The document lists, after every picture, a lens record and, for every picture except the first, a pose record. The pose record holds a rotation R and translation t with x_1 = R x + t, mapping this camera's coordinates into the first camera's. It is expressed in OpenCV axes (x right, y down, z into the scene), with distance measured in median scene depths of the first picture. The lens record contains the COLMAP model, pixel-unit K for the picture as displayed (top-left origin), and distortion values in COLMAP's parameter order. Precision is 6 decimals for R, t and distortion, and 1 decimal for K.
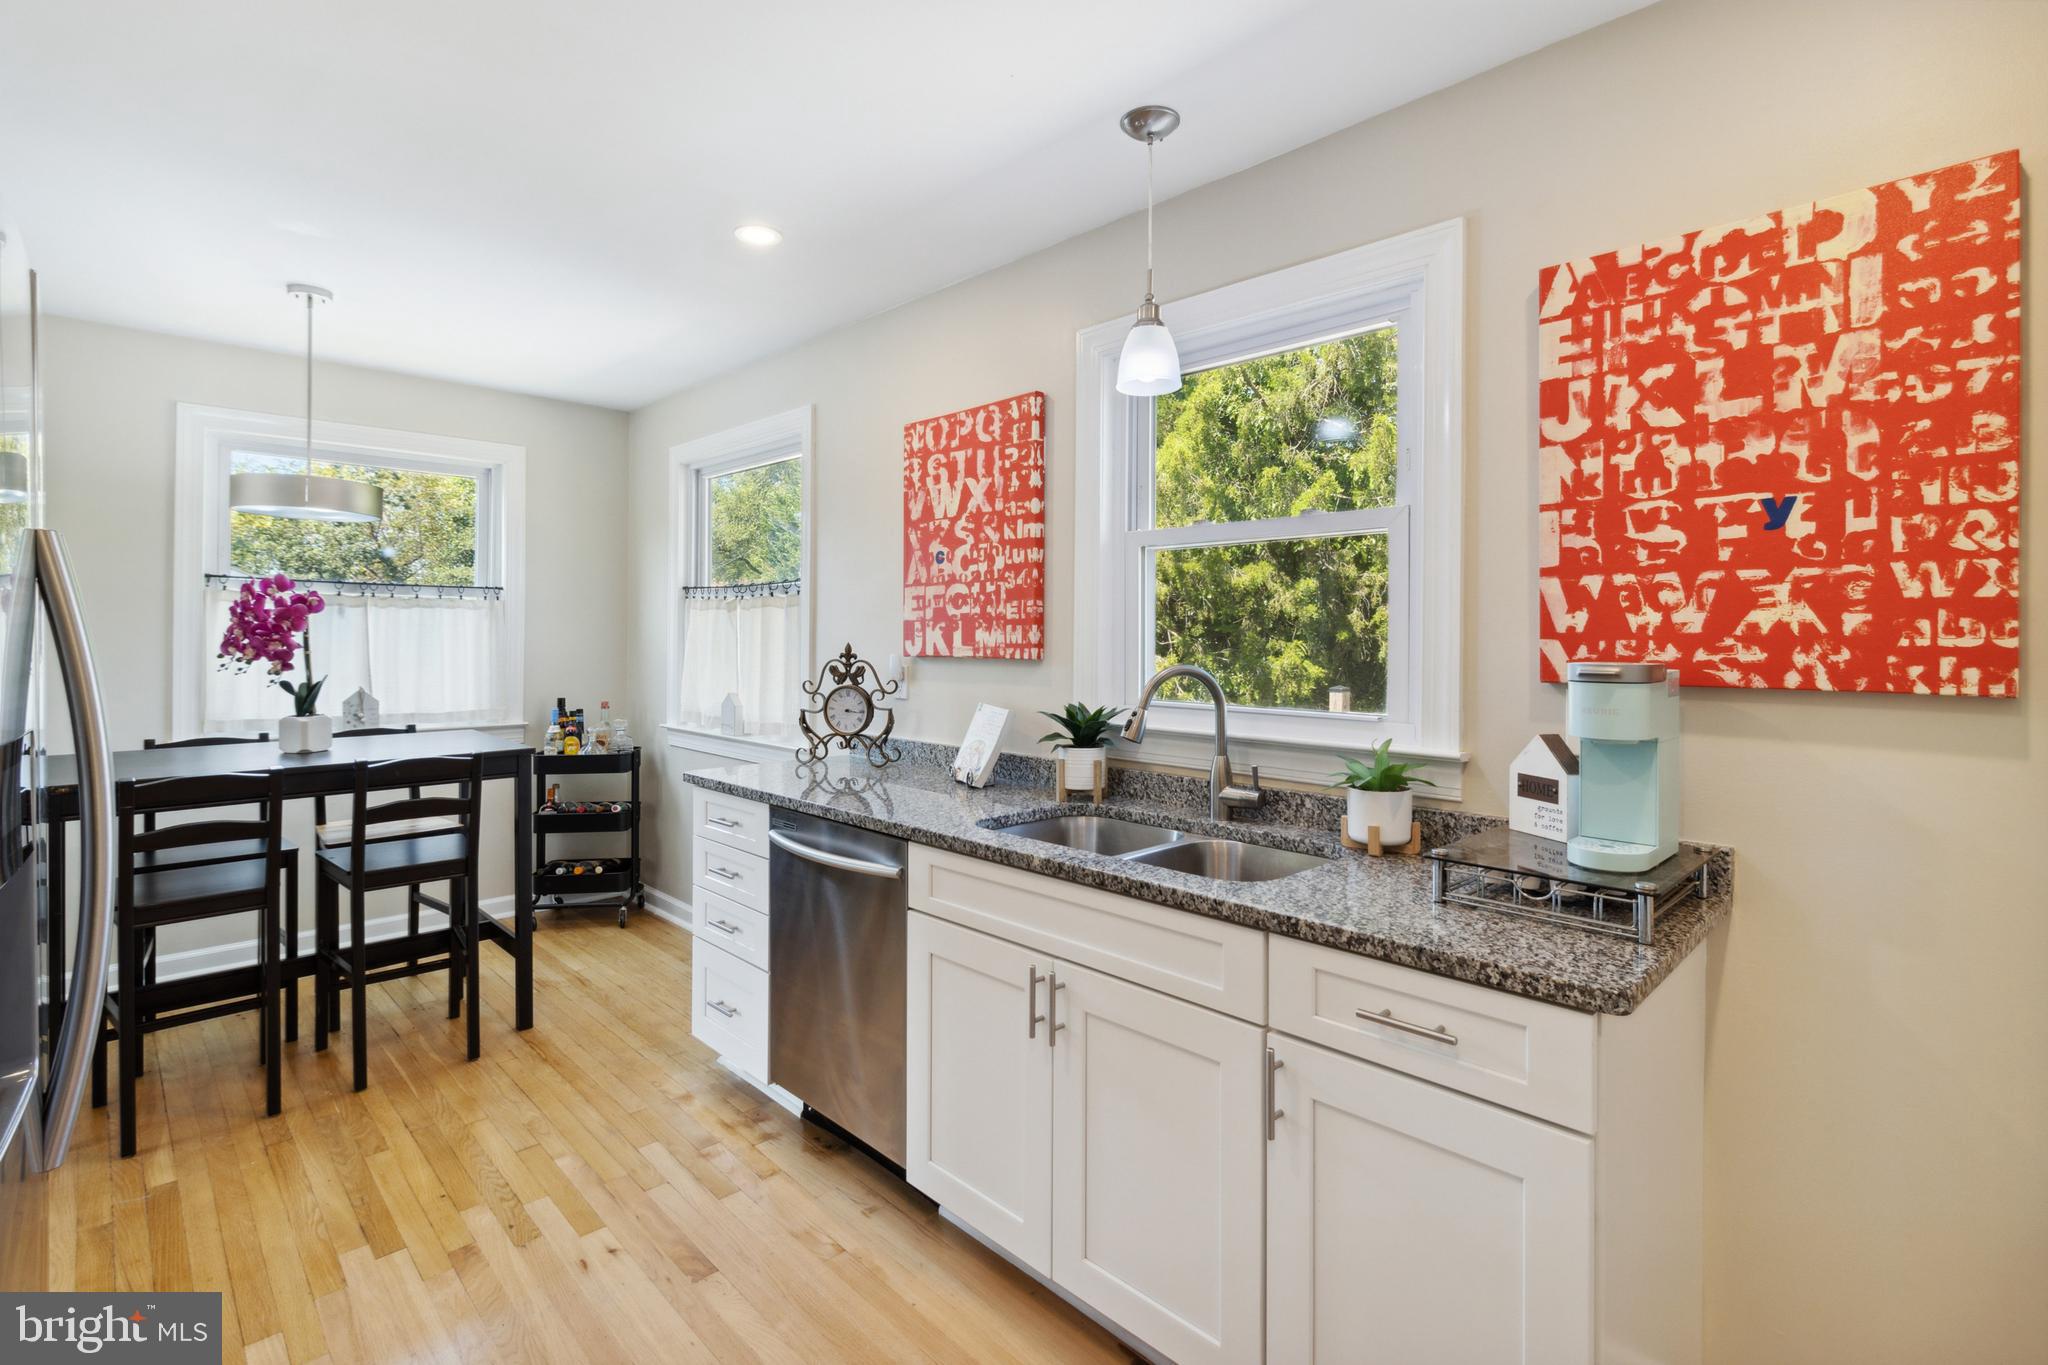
lens RADIAL K [[956.4, 0, 1026.5], [0, 956.4, 635.8], [0, 0, 1]] dist [0.001093, 0.000682]
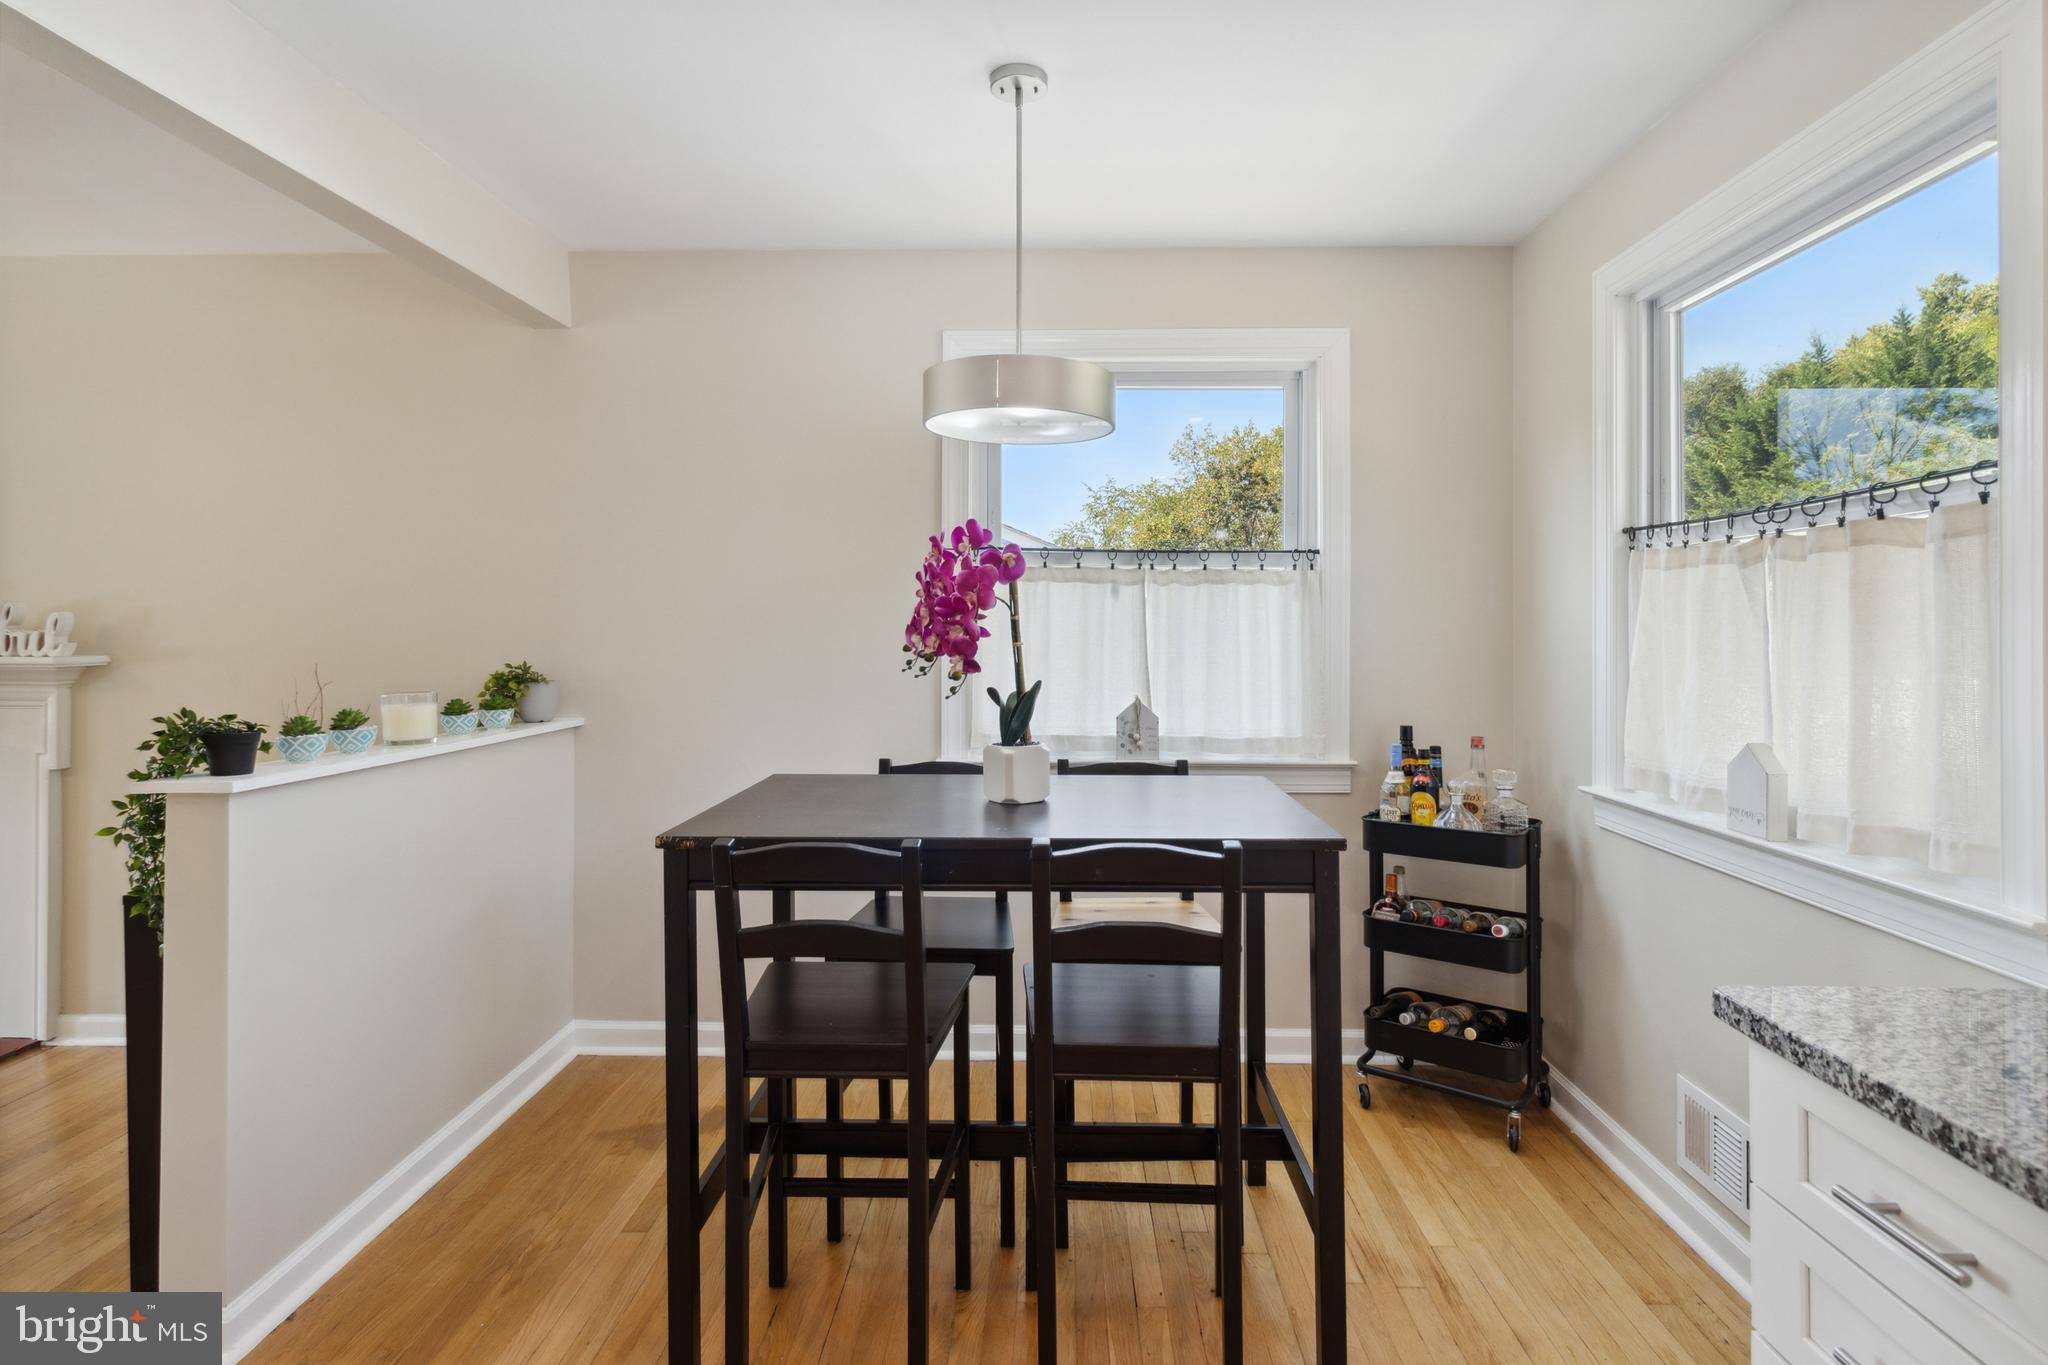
lens RADIAL K [[1062.8, 0, 1033.9], [0, 1062.8, 620.4], [0, 0, 1]] dist [0.005126, -0.000105]
pose [[0.694602, -0.012867, -0.719280, -0.168537], [0.000826, 0.999854, -0.017089, 0.009556], [0.719394, 0.011276, 0.694511, 0.369820]]
